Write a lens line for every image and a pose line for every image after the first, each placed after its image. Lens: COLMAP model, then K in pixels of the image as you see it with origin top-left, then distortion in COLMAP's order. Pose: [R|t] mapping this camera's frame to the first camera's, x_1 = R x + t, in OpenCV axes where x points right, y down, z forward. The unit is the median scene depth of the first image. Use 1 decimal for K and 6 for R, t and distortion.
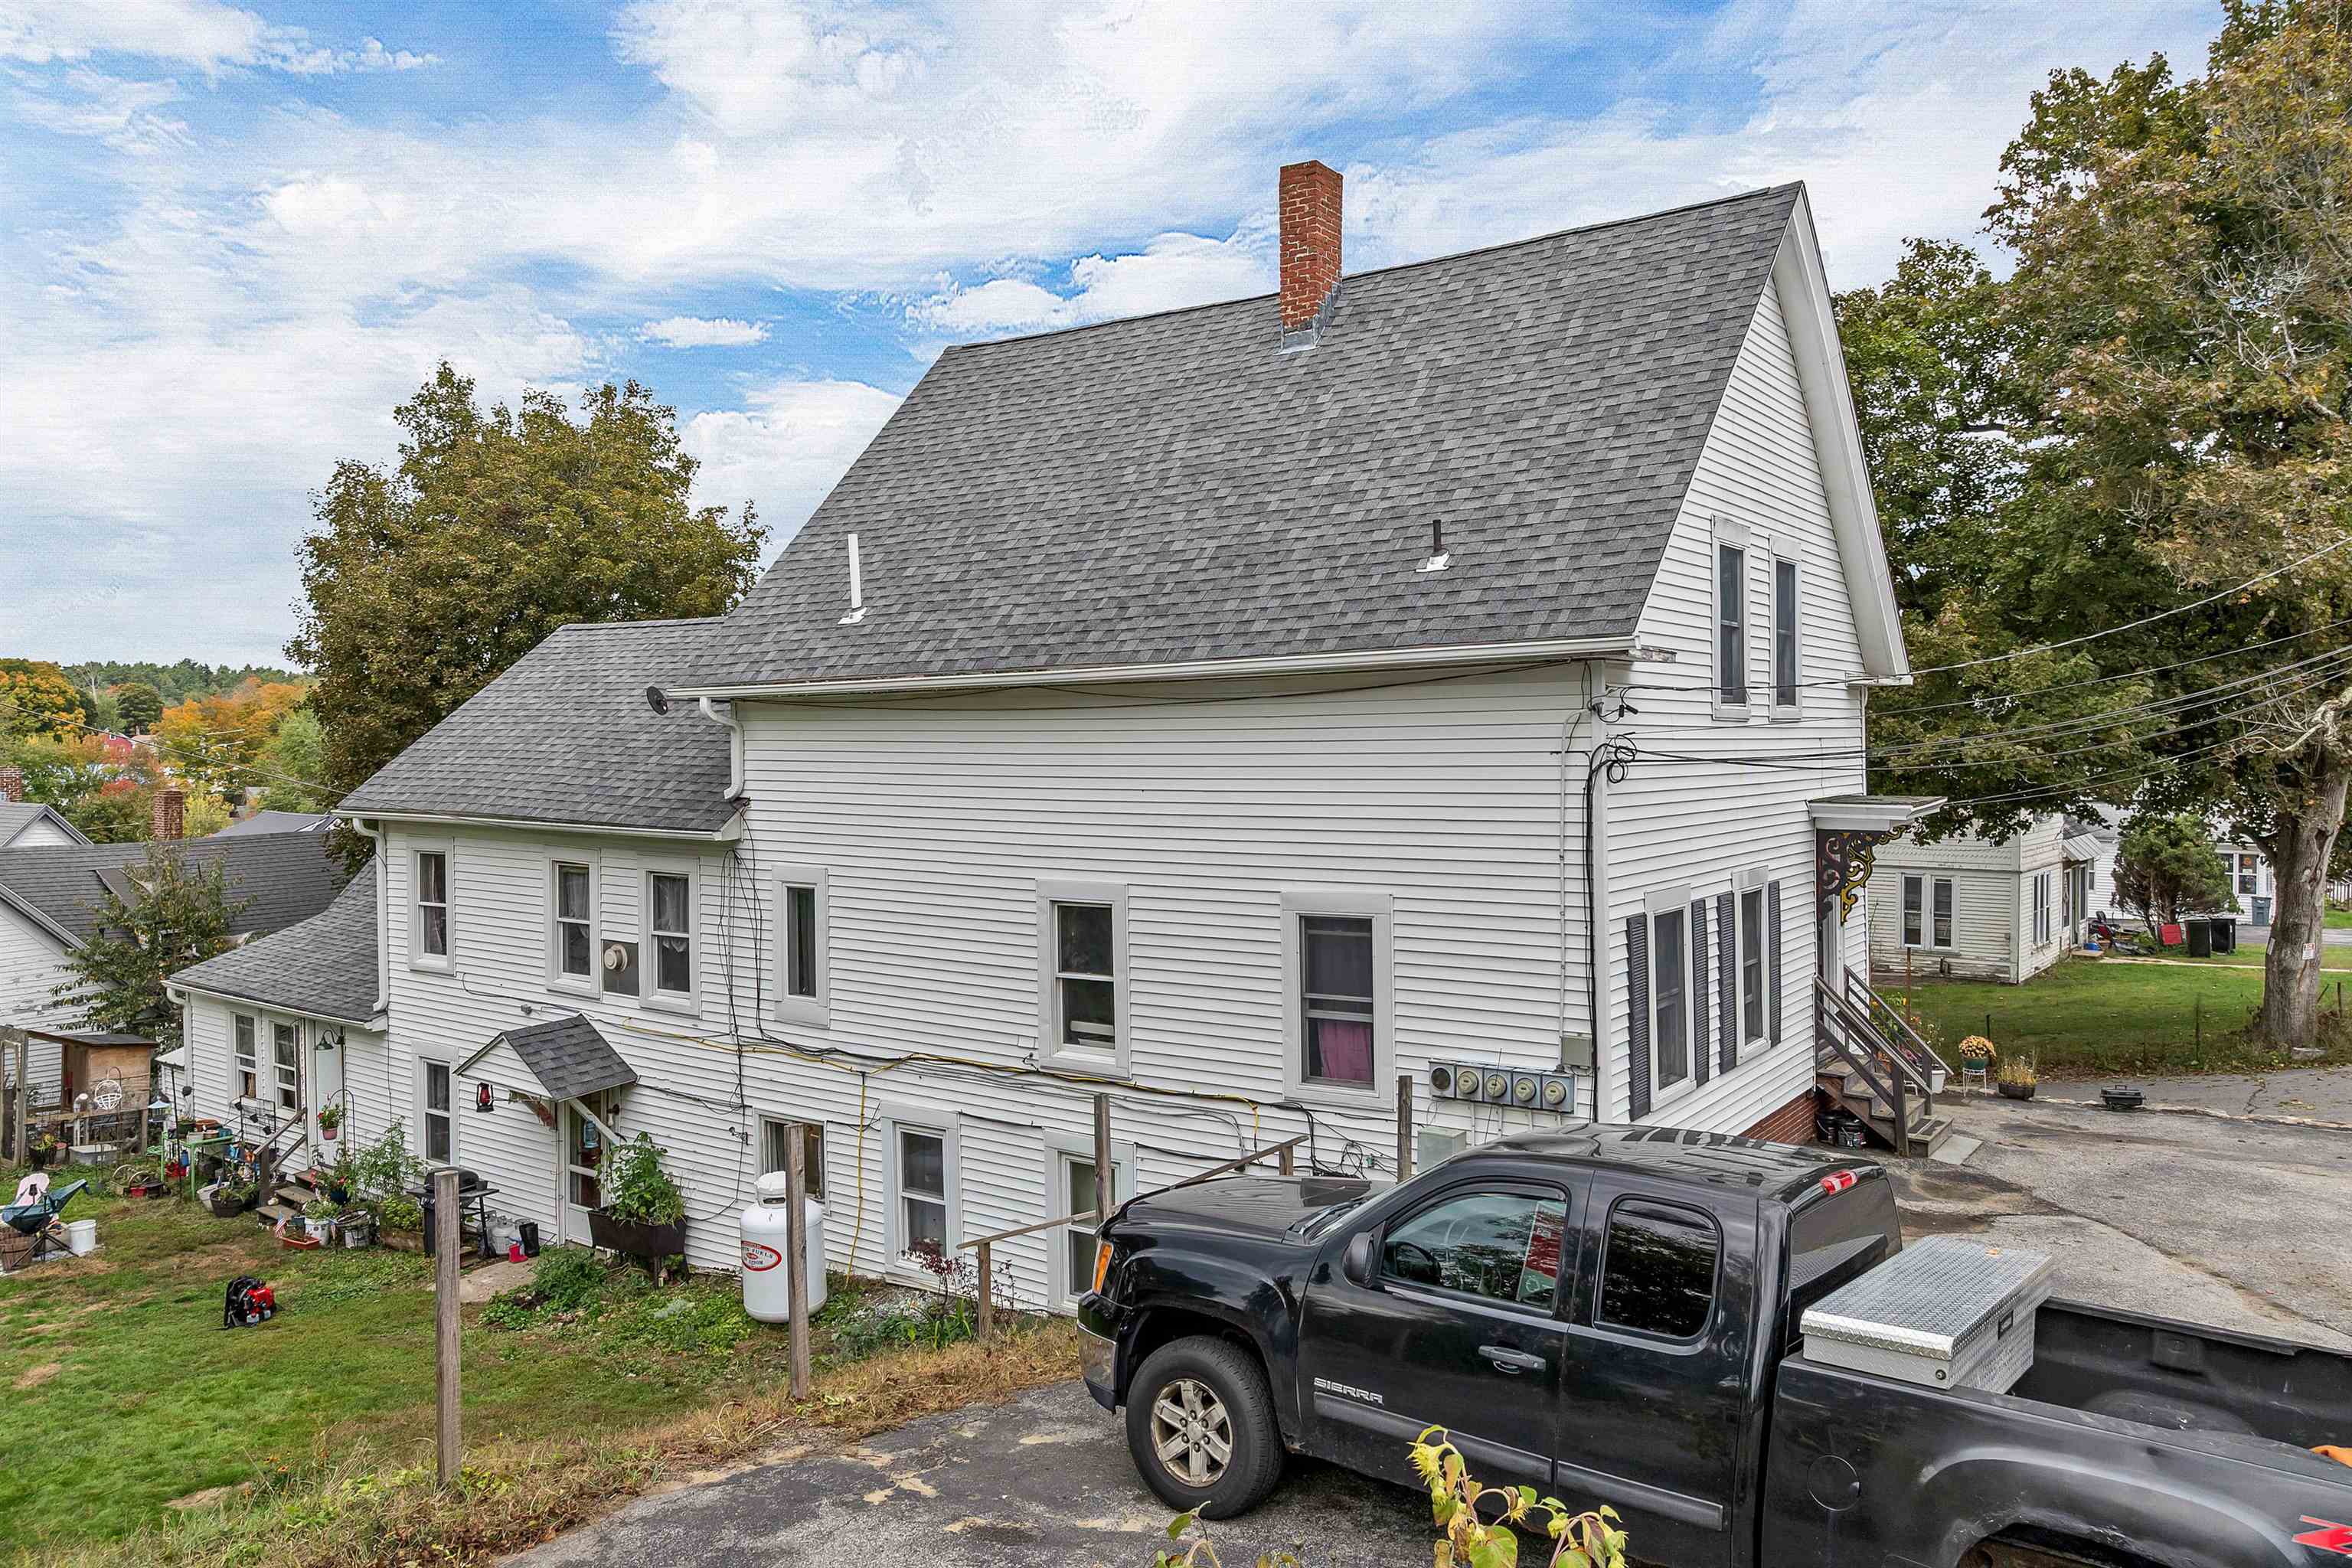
lens RADIAL K [[1686.5, 0, 1178.6], [0, 1686.5, 779.0], [0, 0, 1]] dist [-0.038254, -0.004520]
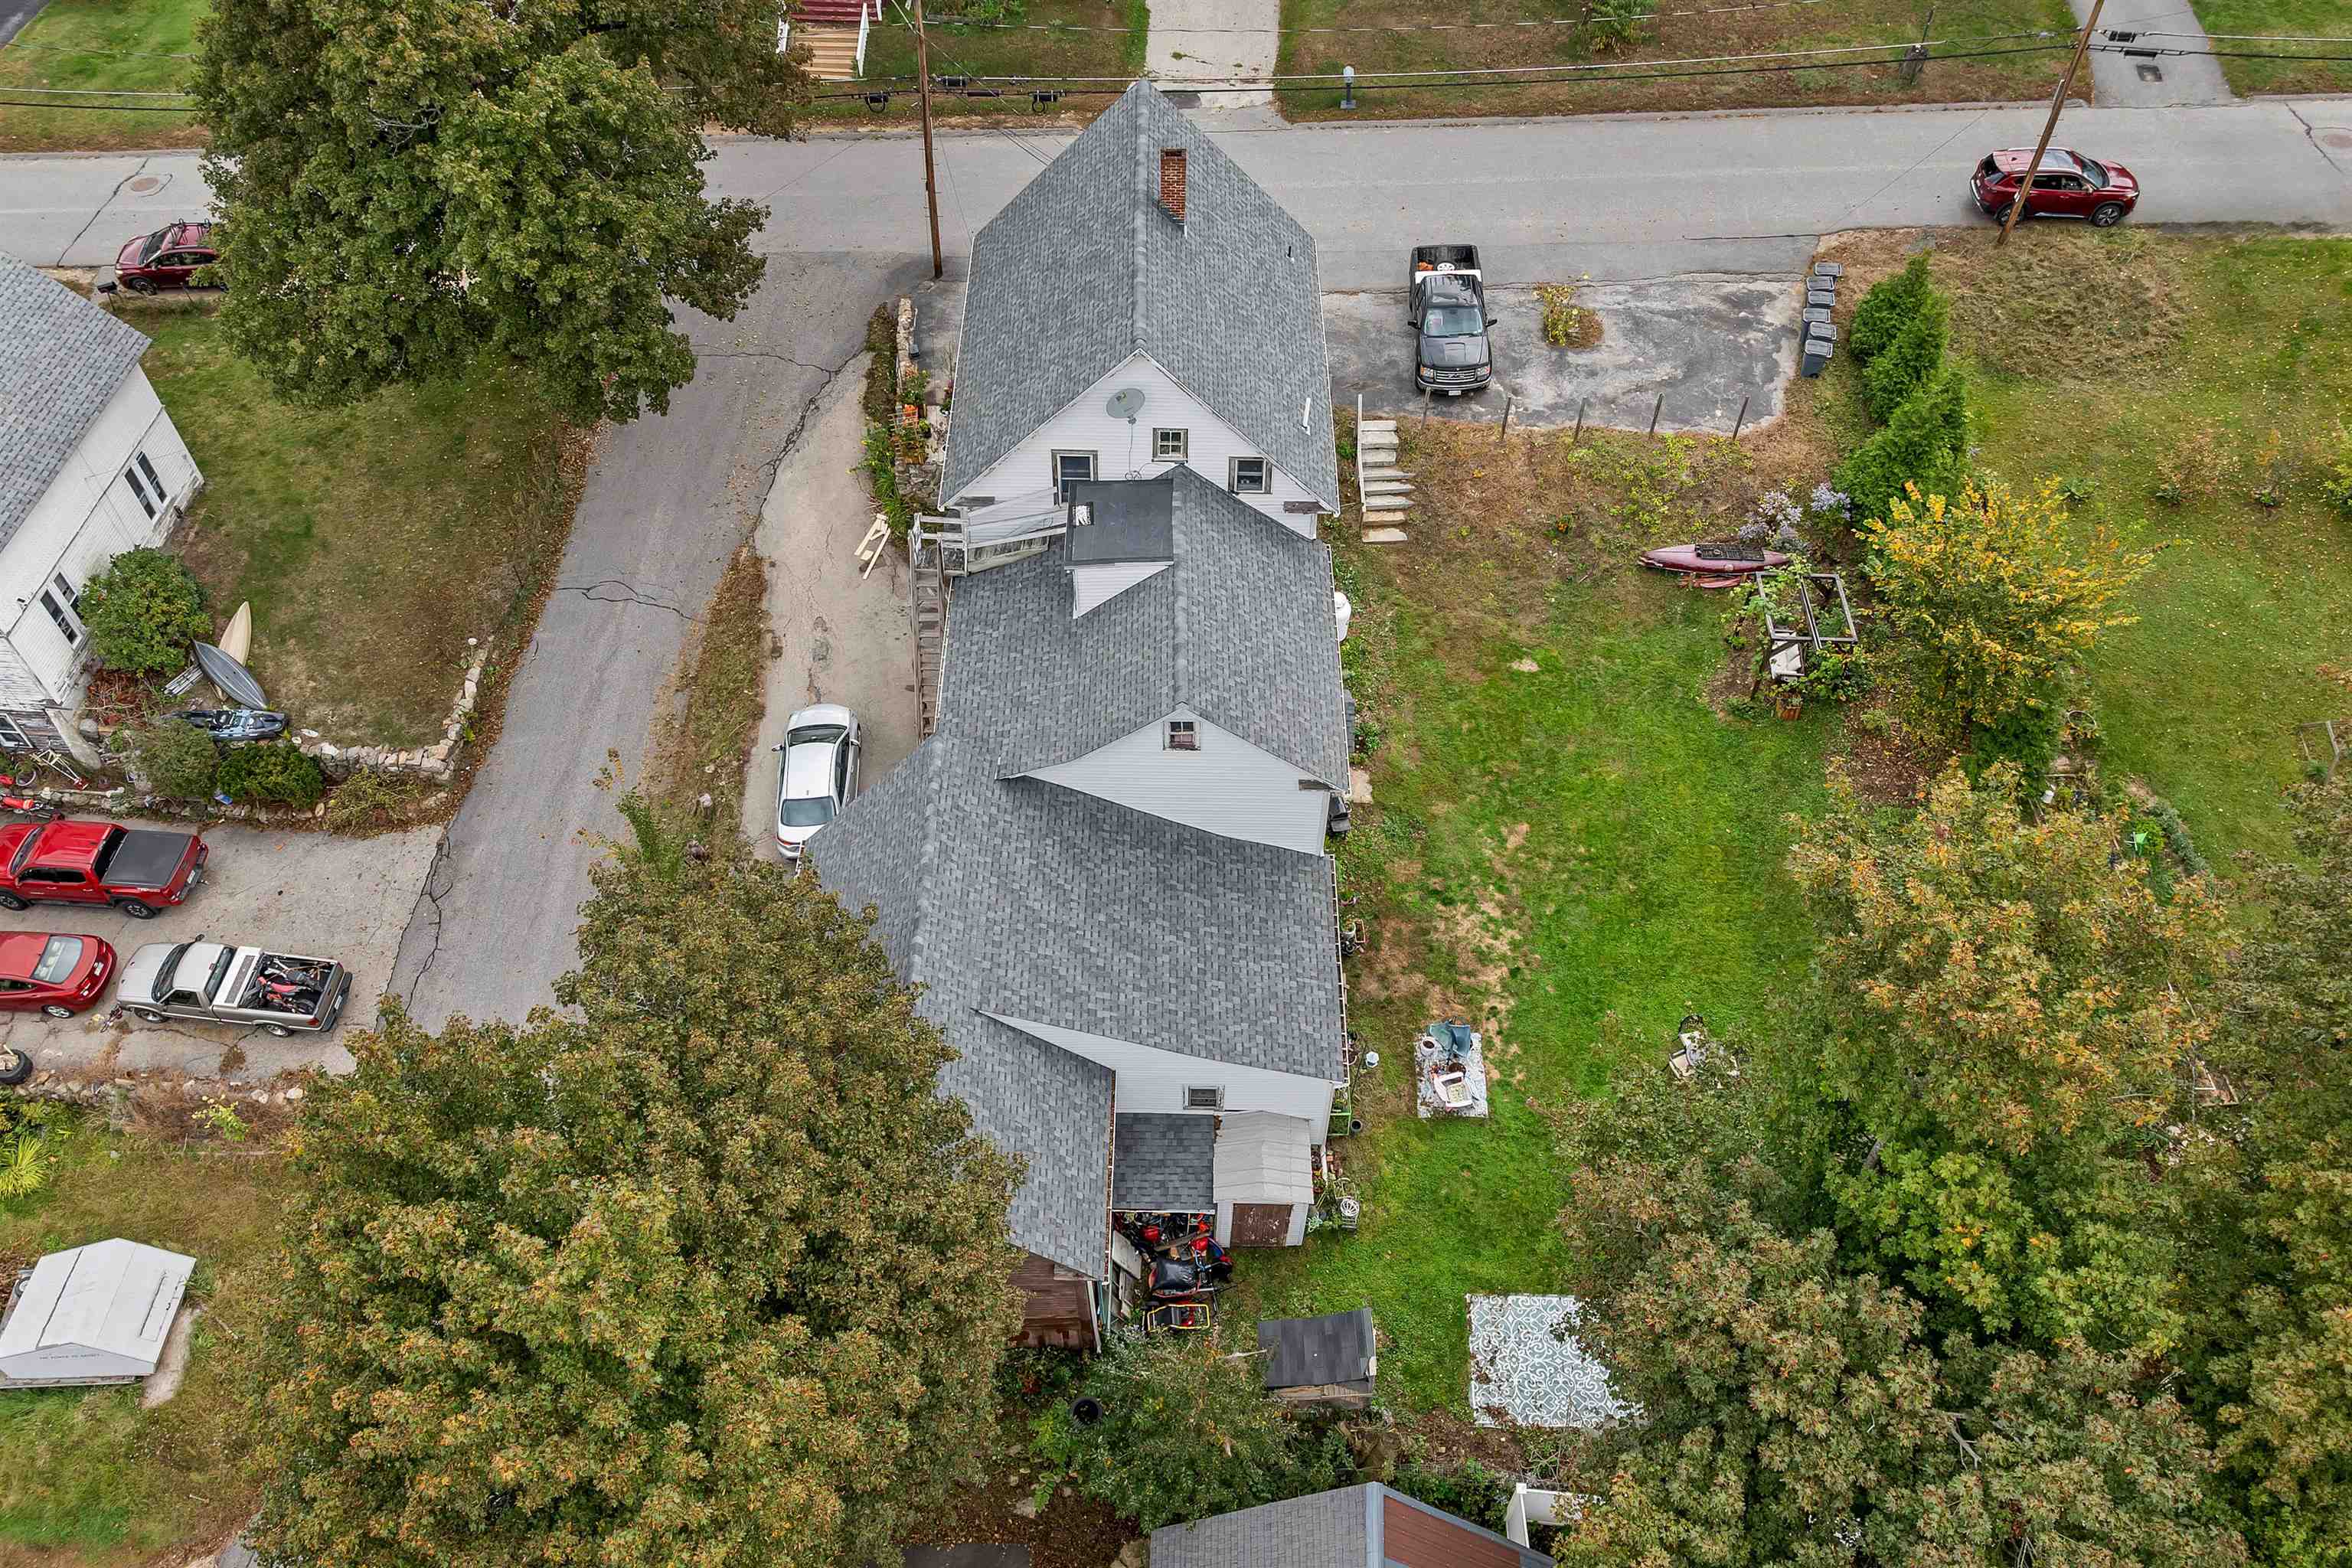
lens RADIAL K [[1690.4, 0, 1183.3], [0, 1690.4, 860.5], [0, 0, 1]] dist [-0.034476, -0.012882]
pose [[-0.577372, -0.653619, 0.489309, -1.554441], [0.008366, 0.594523, 0.804035, -1.541908], [-0.816438, 0.468321, -0.337793, 2.134168]]
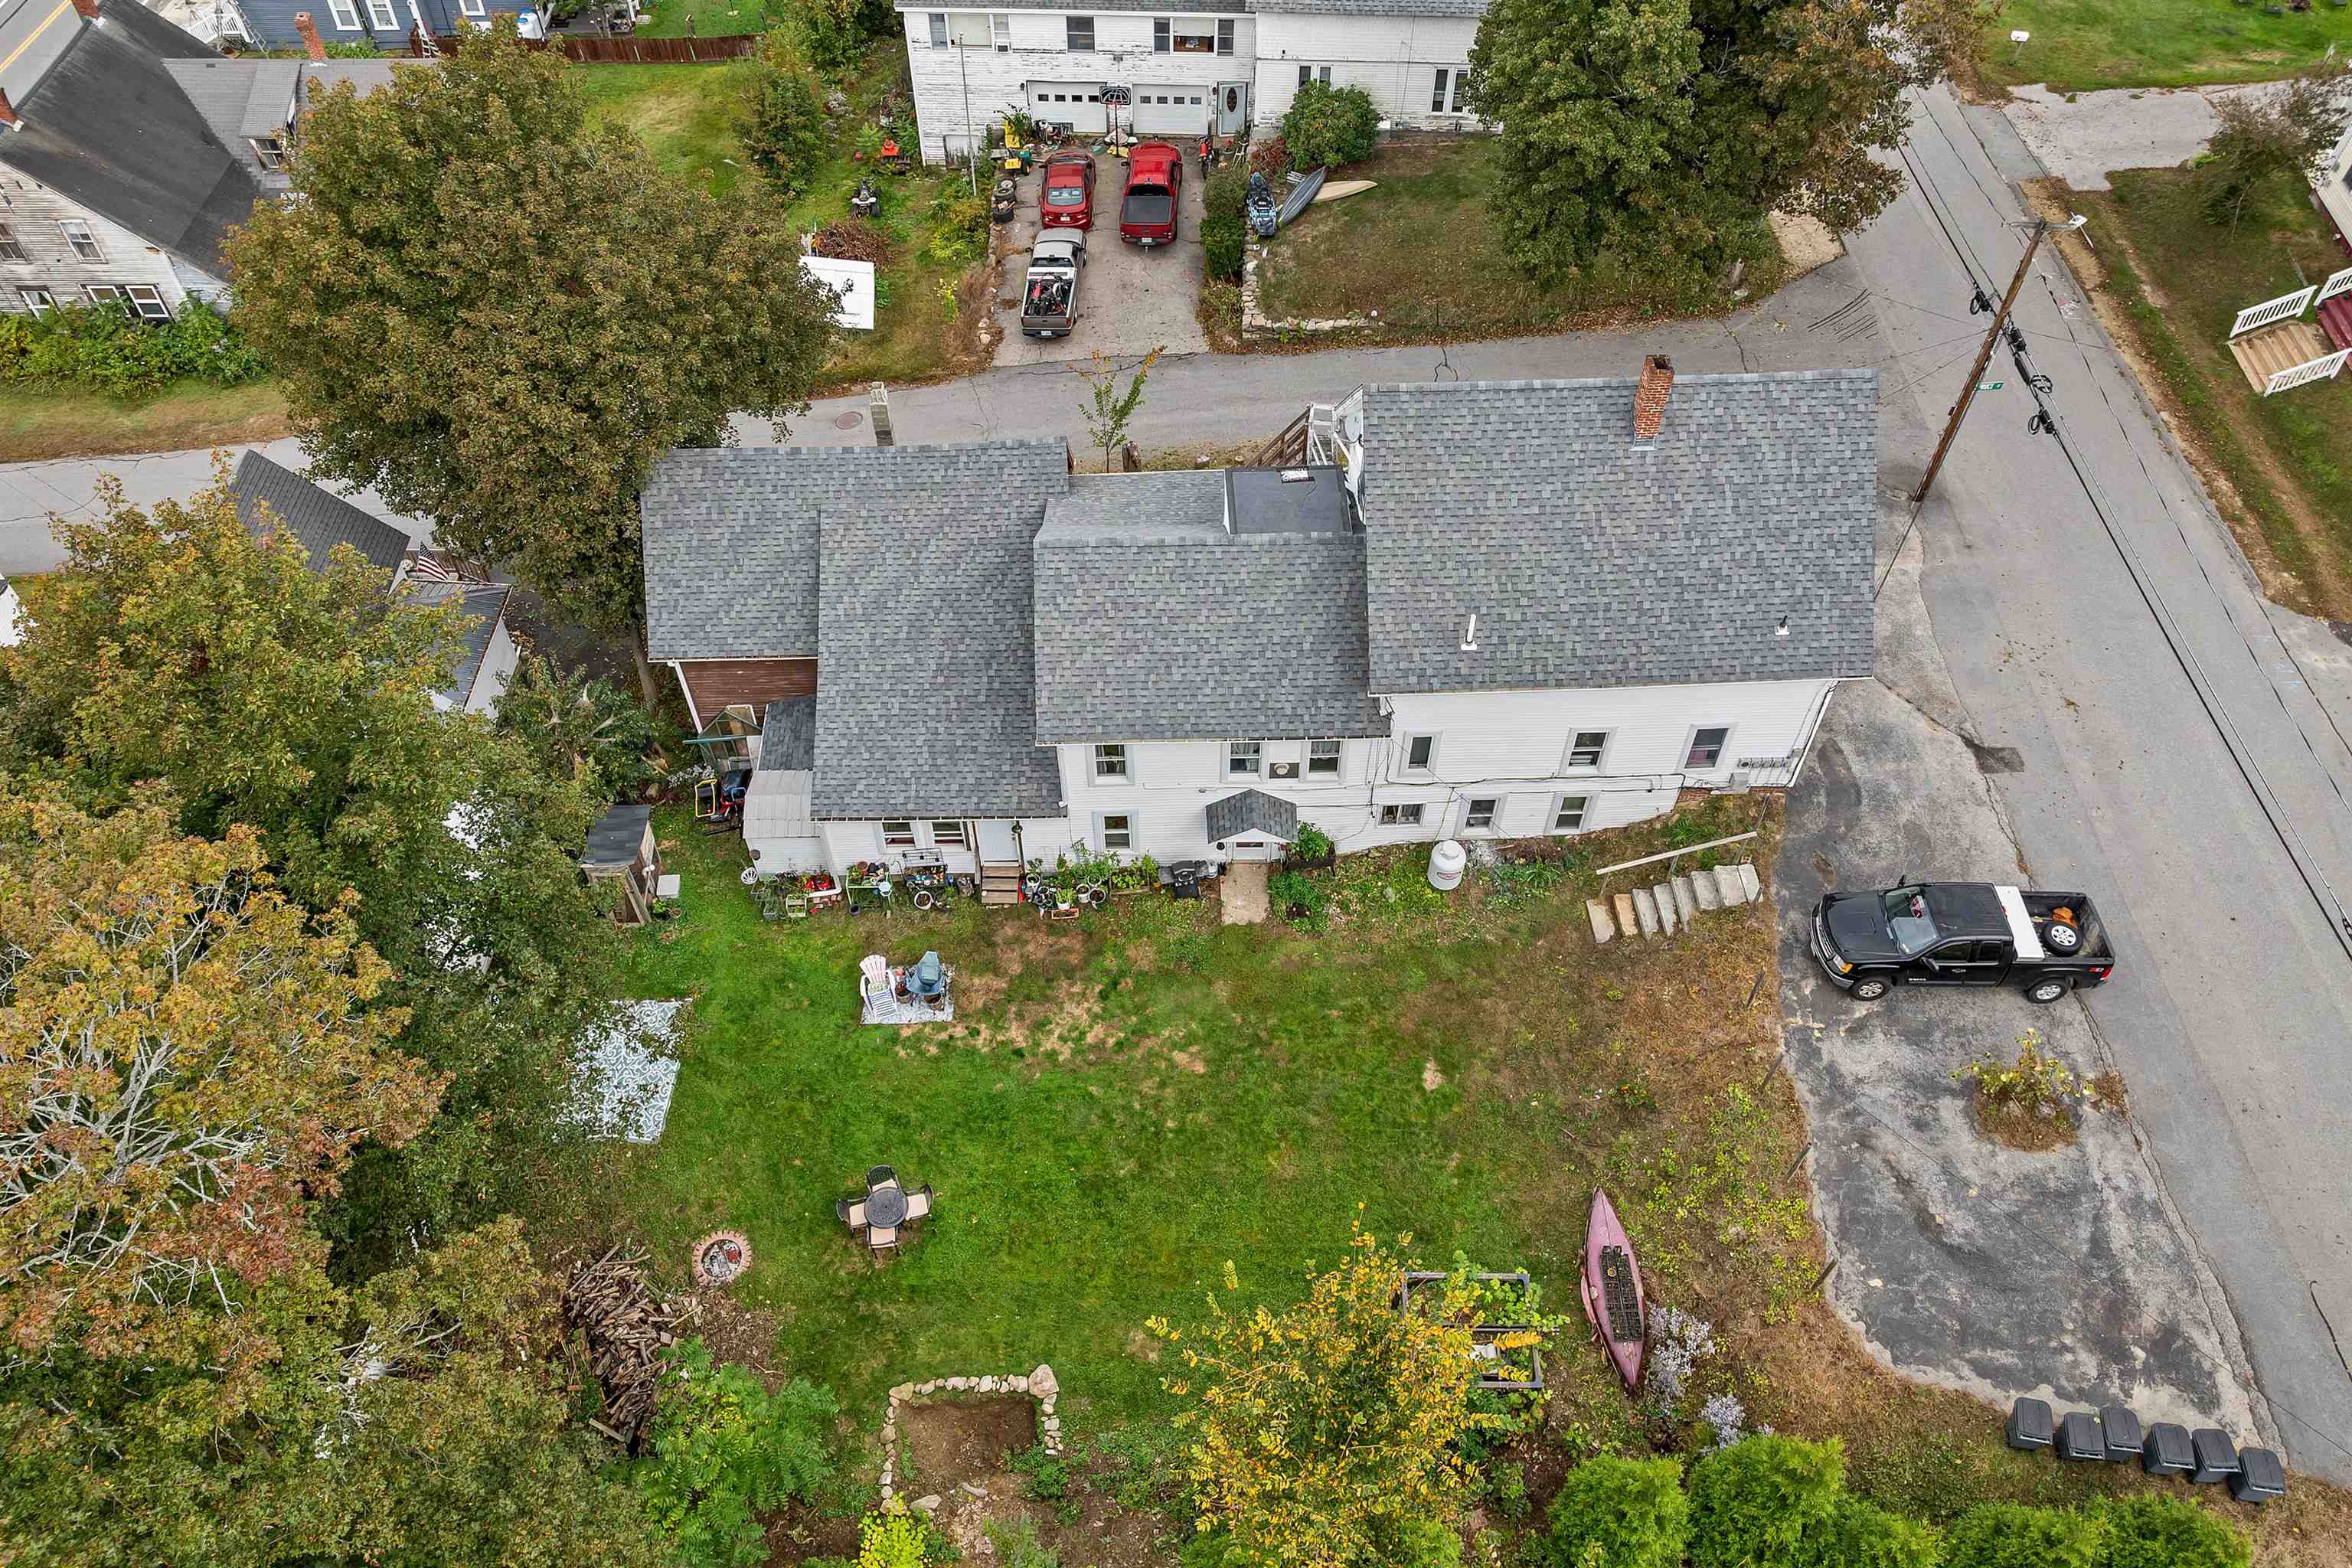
lens RADIAL K [[1686.5, 0, 1178.6], [0, 1686.5, 779.0], [0, 0, 1]] dist [-0.038254, -0.004520]
pose [[0.802040, -0.470056, 0.368483, -1.275511], [0.014494, 0.632081, 0.774767, -1.542821], [-0.597095, -0.616053, 0.513767, 0.069661]]
